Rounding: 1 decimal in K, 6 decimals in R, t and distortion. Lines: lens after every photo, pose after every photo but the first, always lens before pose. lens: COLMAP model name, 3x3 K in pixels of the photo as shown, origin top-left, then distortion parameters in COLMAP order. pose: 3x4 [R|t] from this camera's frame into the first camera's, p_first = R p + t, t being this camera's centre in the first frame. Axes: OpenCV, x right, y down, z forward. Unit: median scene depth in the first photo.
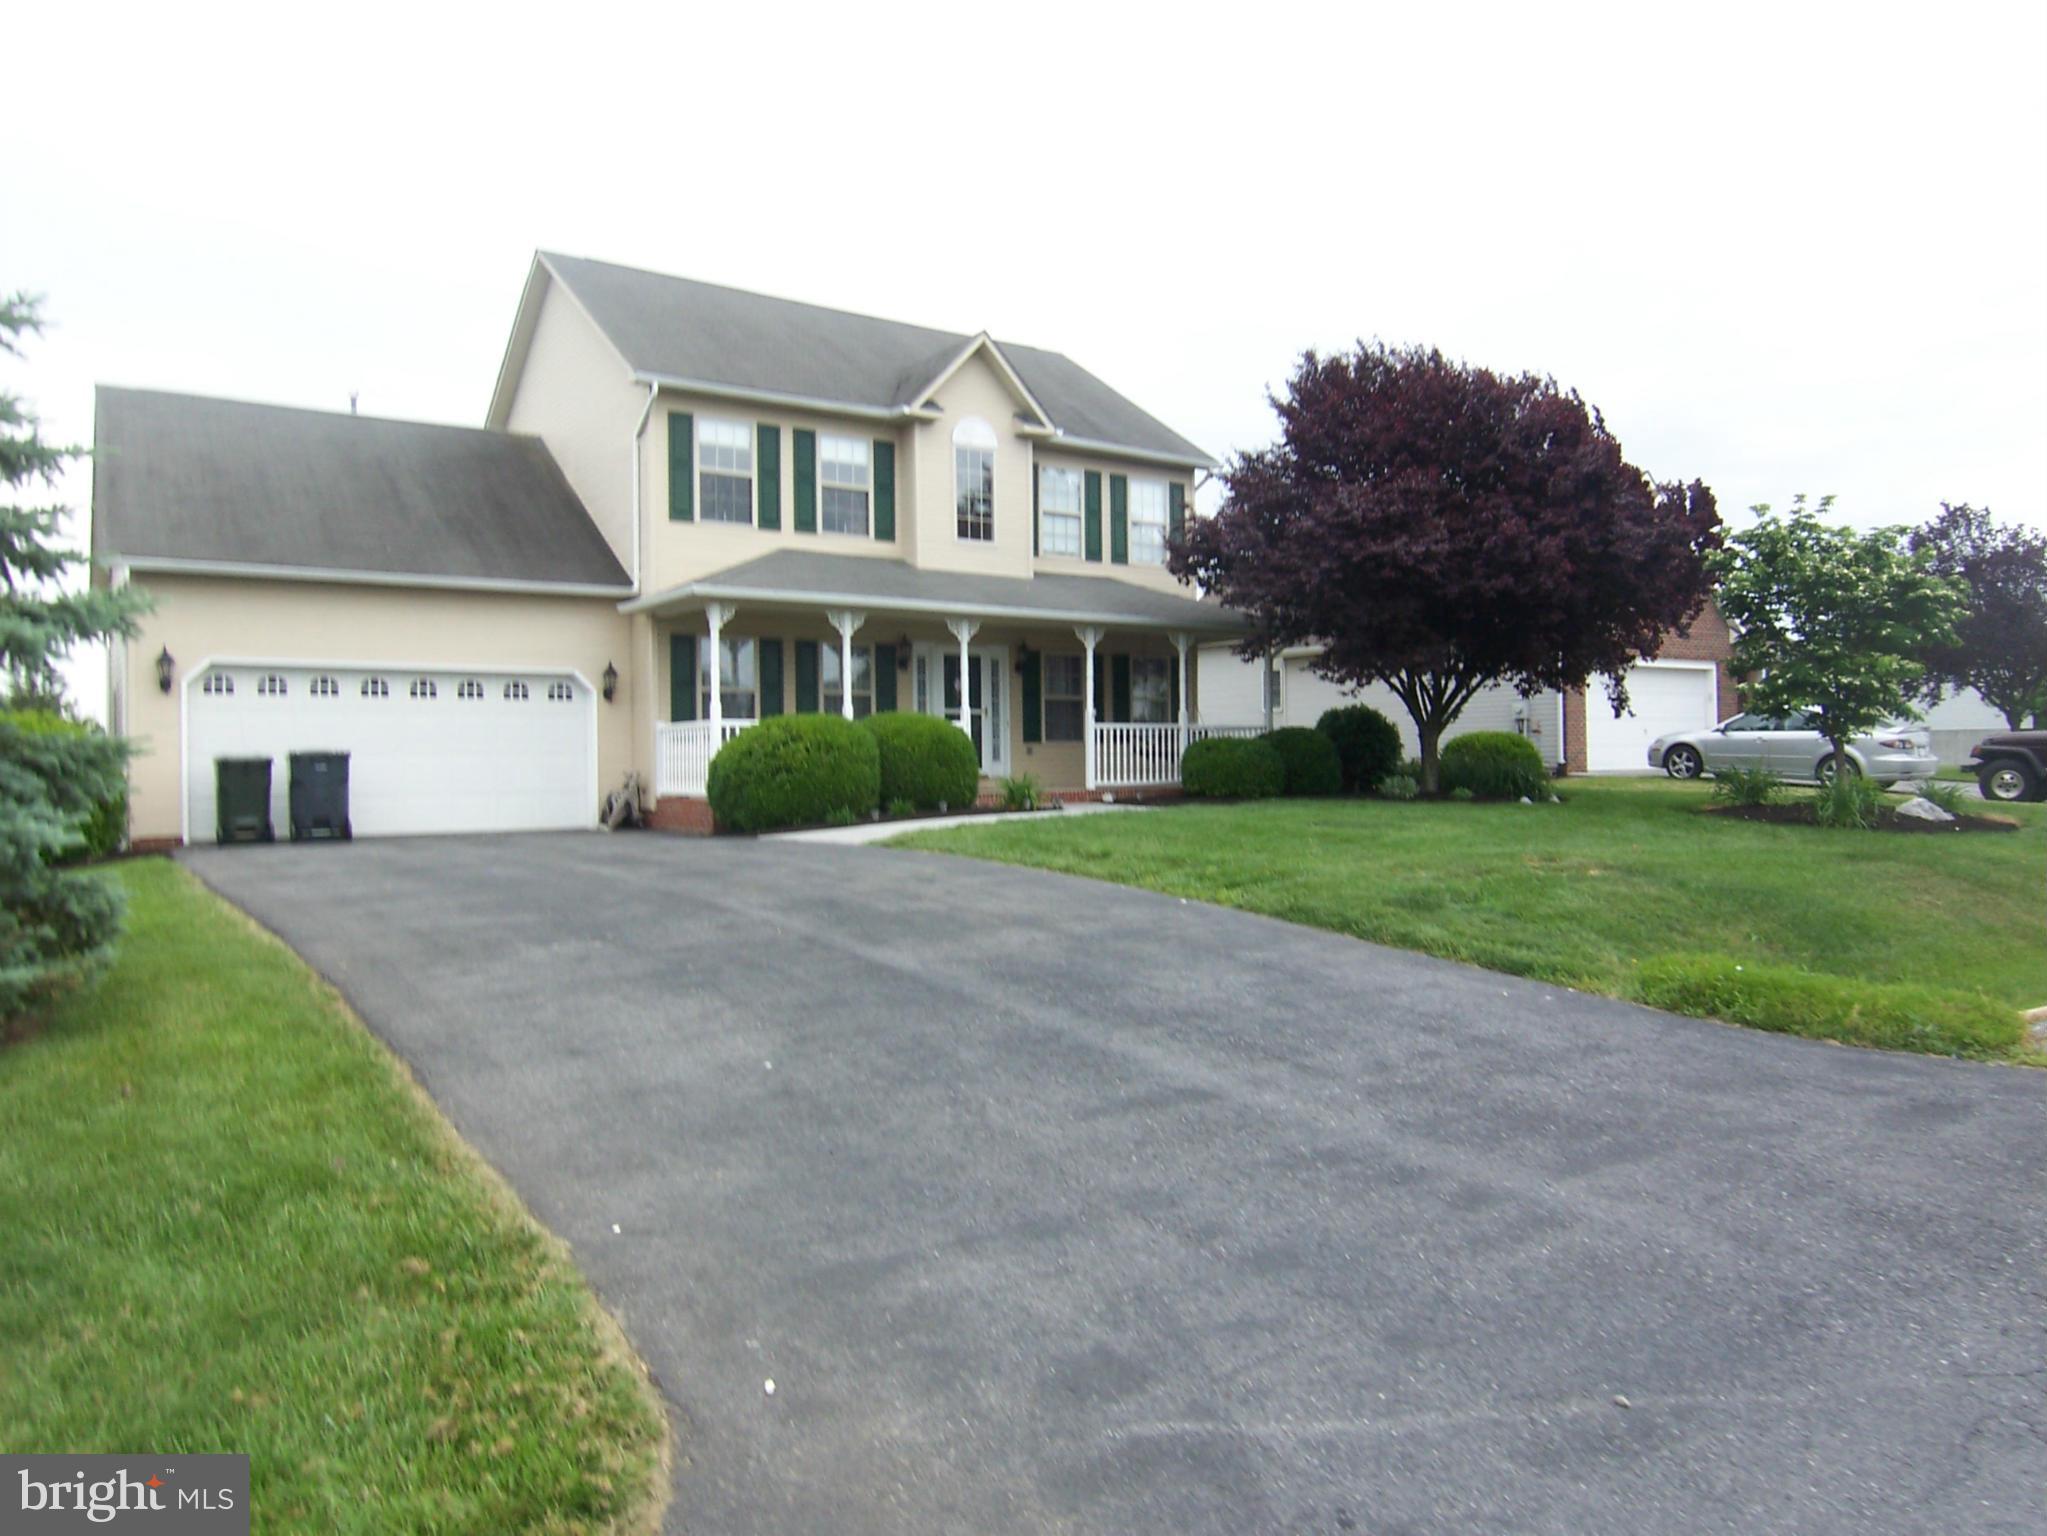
lens RADIAL K [[1395.2, 0, 1029.2], [0, 1395.2, 760.9], [0, 0, 1]] dist [-0.043083, -0.004780]
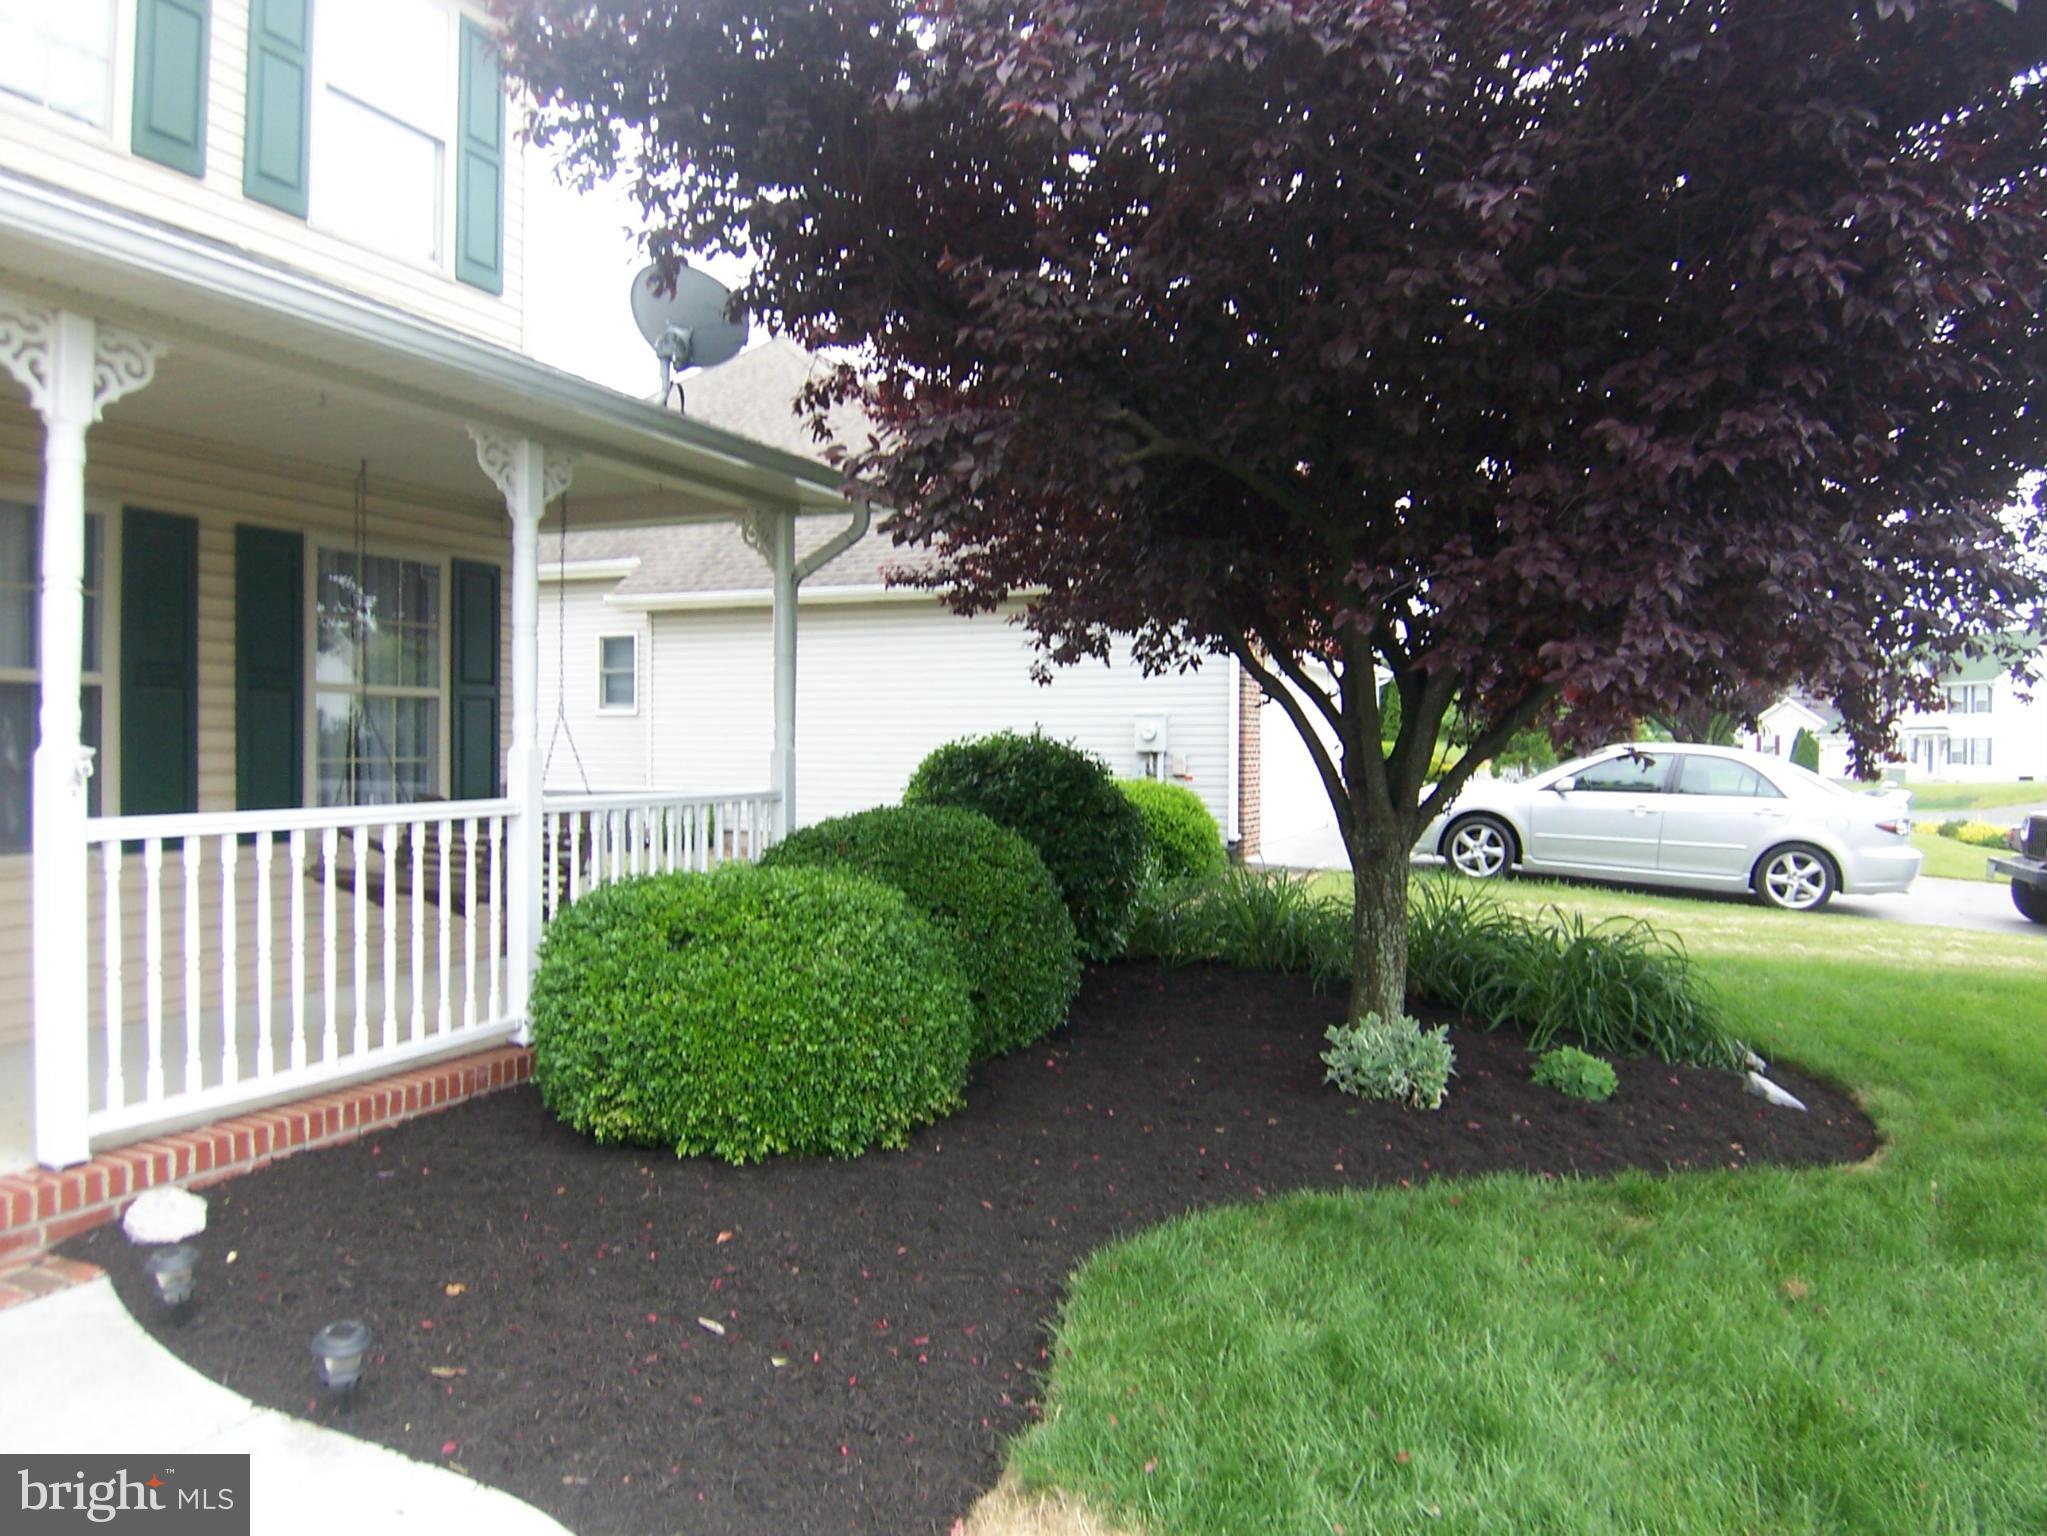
lens RADIAL K [[1395.2, 0, 1029.2], [0, 1395.2, 760.9], [0, 0, 1]] dist [-0.043083, -0.004780]
pose [[0.852726, 0.010802, 0.522246, 0.059357], [-0.015796, 0.999862, 0.005111, -0.038863], [-0.522119, -0.012608, 0.852779, 0.780691]]
